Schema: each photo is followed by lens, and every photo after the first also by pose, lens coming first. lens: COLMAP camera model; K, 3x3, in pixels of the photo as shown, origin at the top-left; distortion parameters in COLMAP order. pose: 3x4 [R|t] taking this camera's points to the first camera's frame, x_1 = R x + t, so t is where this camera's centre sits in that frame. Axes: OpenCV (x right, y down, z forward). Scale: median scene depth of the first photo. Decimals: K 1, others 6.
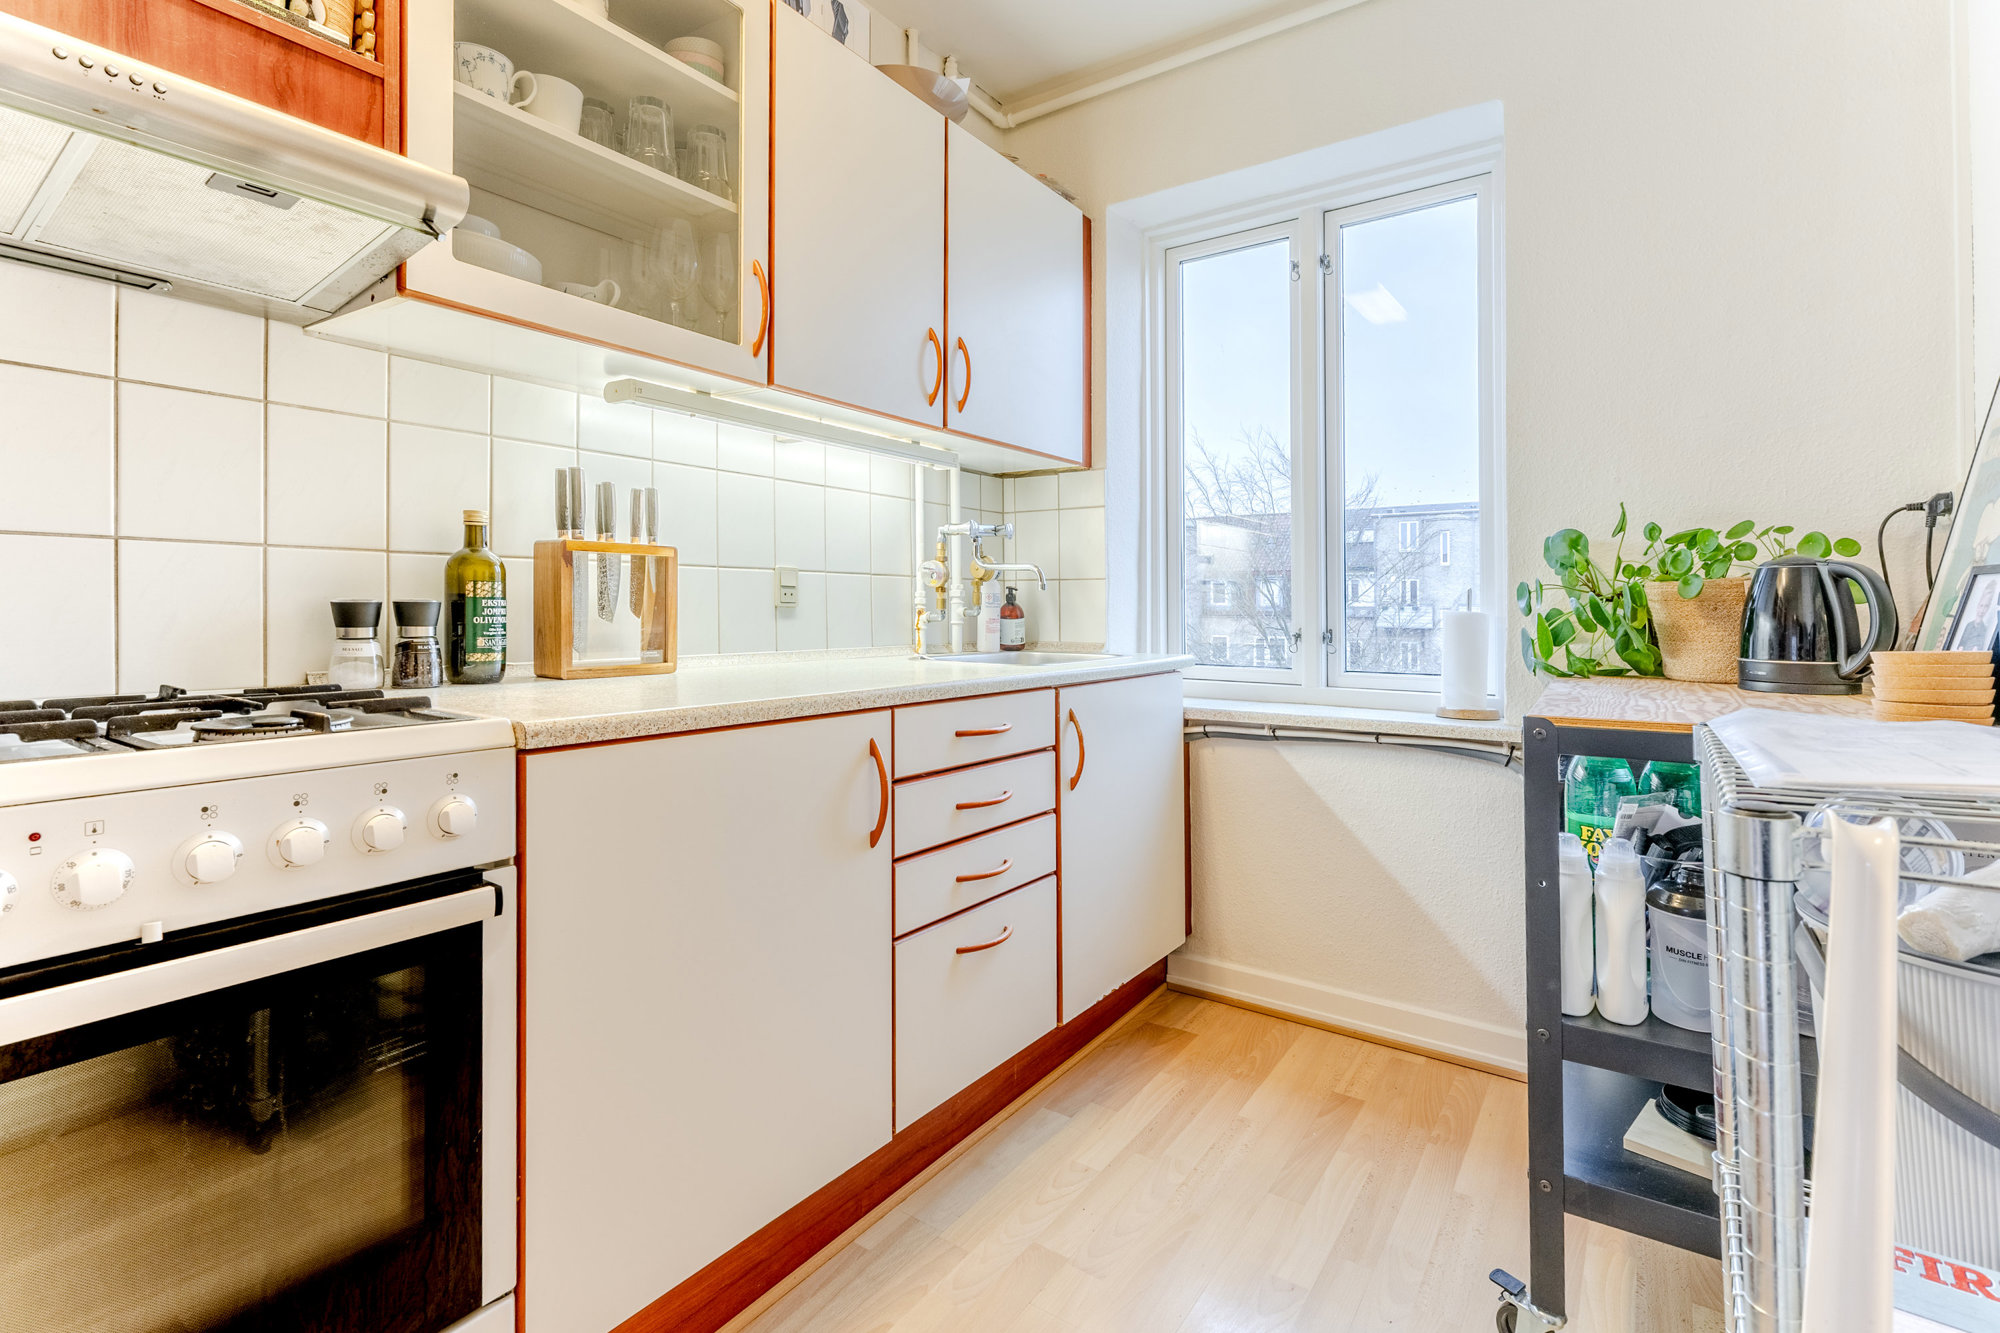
lens RADIAL K [[944.0, 0, 967.0], [0, 944.0, 603.7], [0, 0, 1]] dist [0.008902, -0.001584]
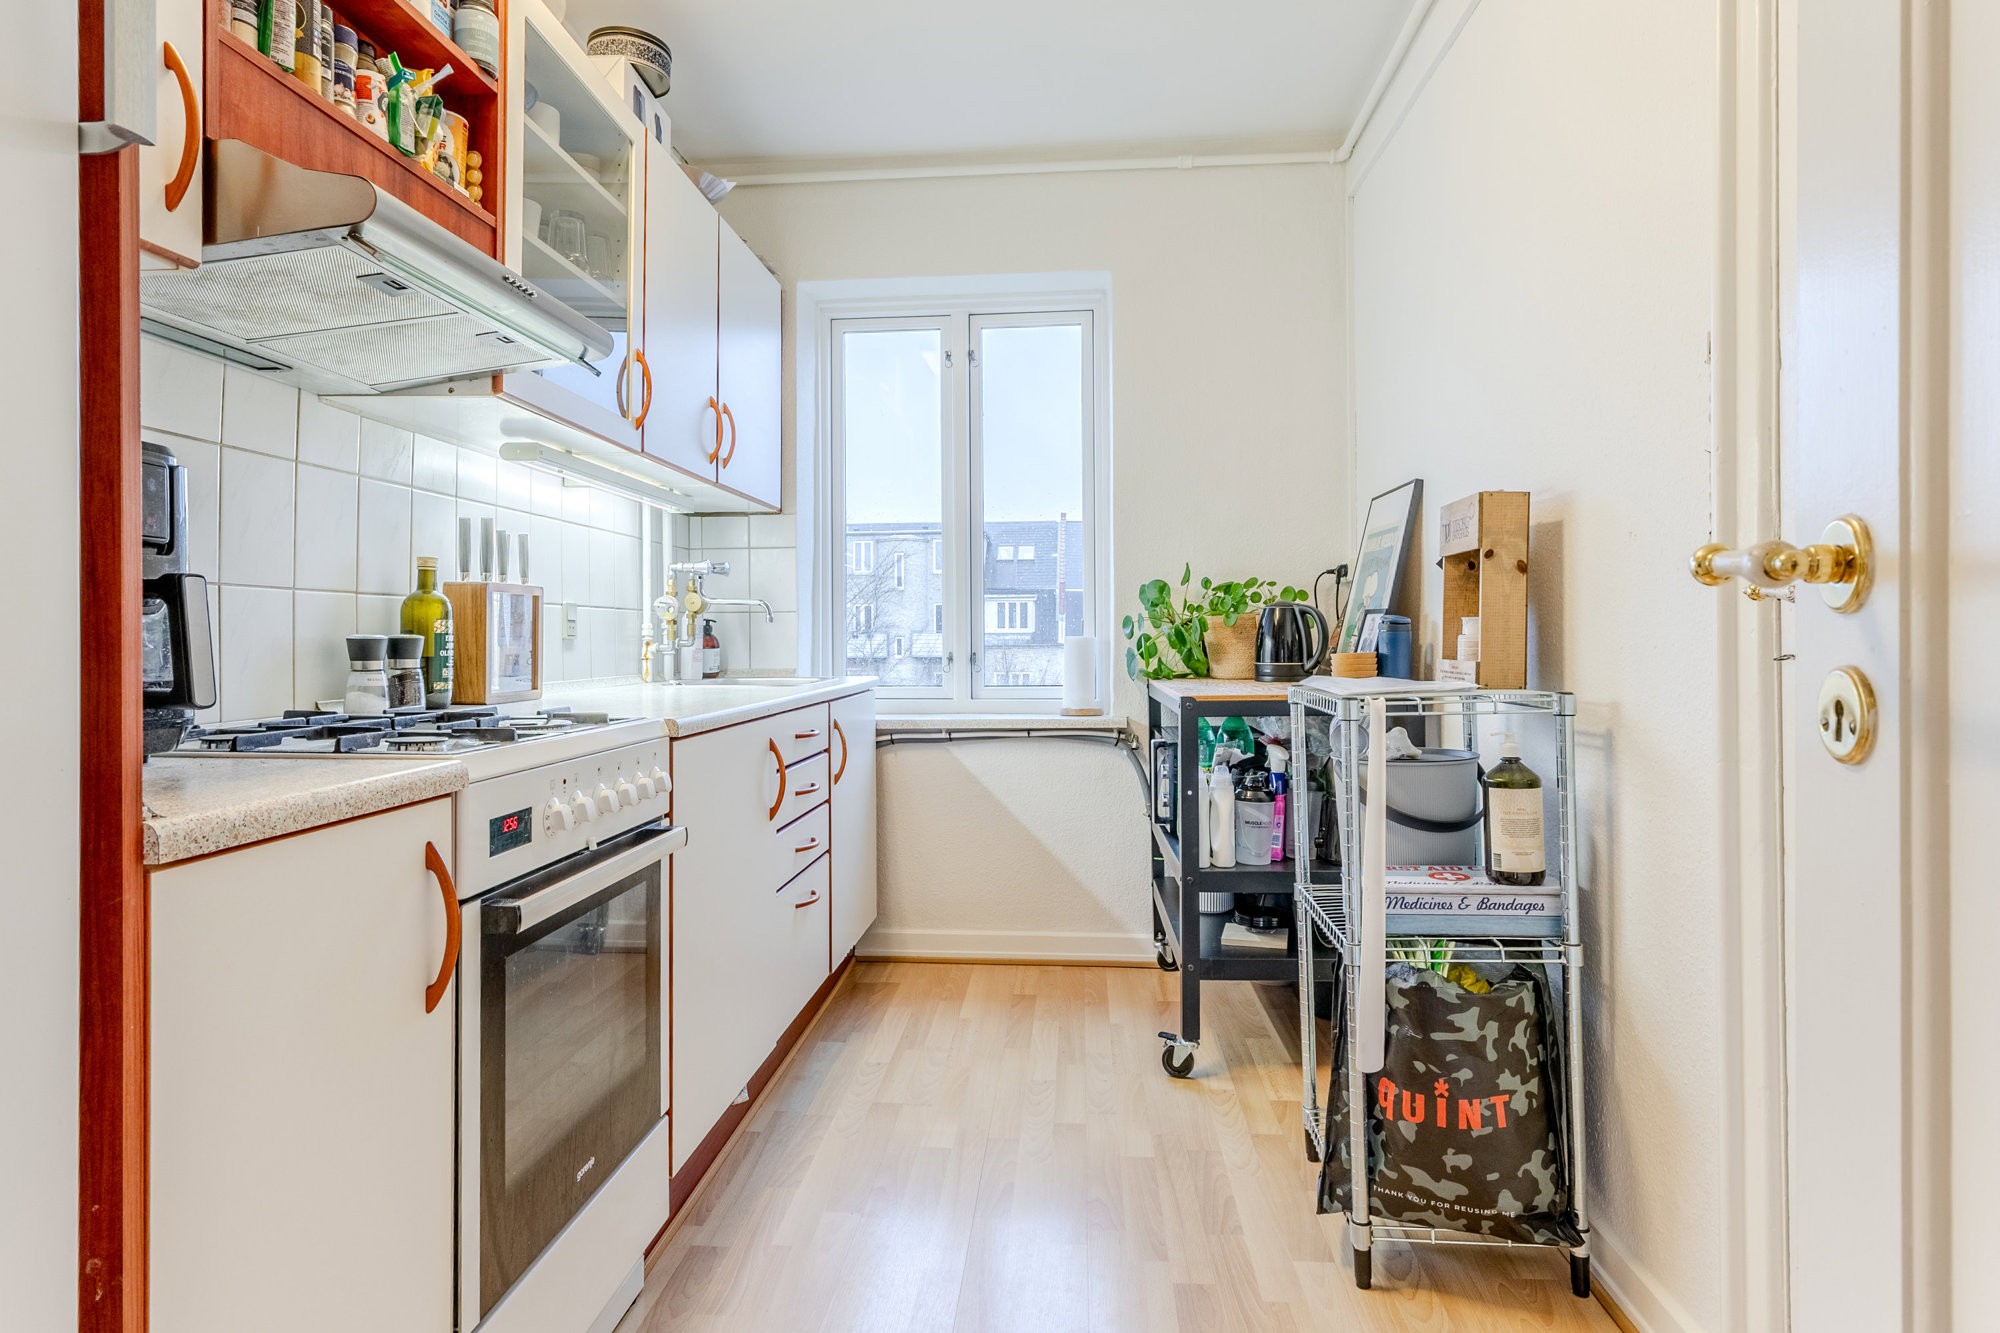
lens RADIAL K [[944.0, 0, 1010.7], [0, 944.0, 648.9], [0, 0, 1]] dist [0.008902, -0.001584]
pose [[0.884448, -0.017900, 0.466296, -0.255439], [0.010043, 0.999763, 0.019329, -0.001738], [-0.466531, -0.012412, 0.884417, -0.195529]]
